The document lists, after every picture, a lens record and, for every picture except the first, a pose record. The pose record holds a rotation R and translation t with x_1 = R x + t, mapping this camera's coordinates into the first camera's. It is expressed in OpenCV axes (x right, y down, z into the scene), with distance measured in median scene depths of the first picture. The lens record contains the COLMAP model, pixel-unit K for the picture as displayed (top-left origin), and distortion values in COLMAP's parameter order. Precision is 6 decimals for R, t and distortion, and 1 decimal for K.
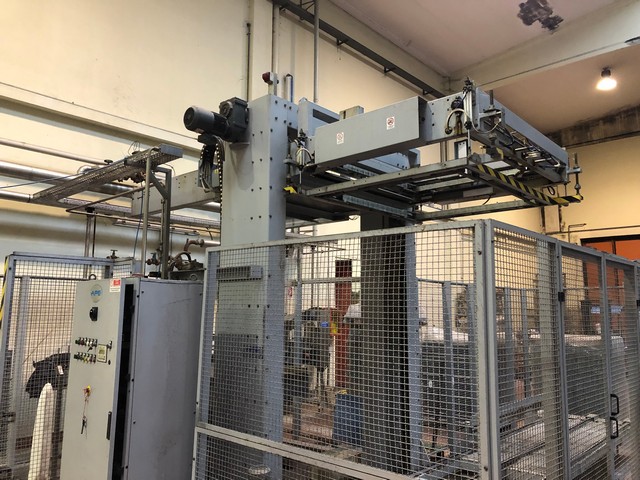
lens RADIAL K [[527.4, 0, 320.9], [0, 527.4, 239.2], [0, 0, 1]] dist [0.051680, -0.049501]
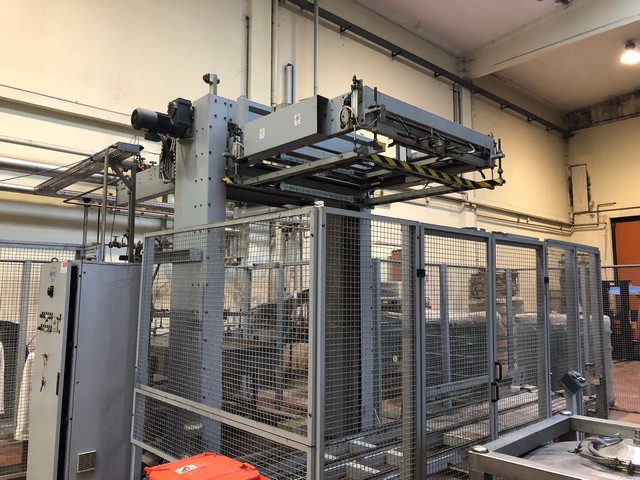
lens RADIAL K [[527.4, 0, 320.4], [0, 527.4, 240.4], [0, 0, 1]] dist [0.051680, -0.049501]
pose [[0.995543, -0.011661, -0.093584, 0.201977], [0.014834, 0.999336, 0.033282, -0.001033], [0.093133, -0.034522, 0.995055, -0.077813]]
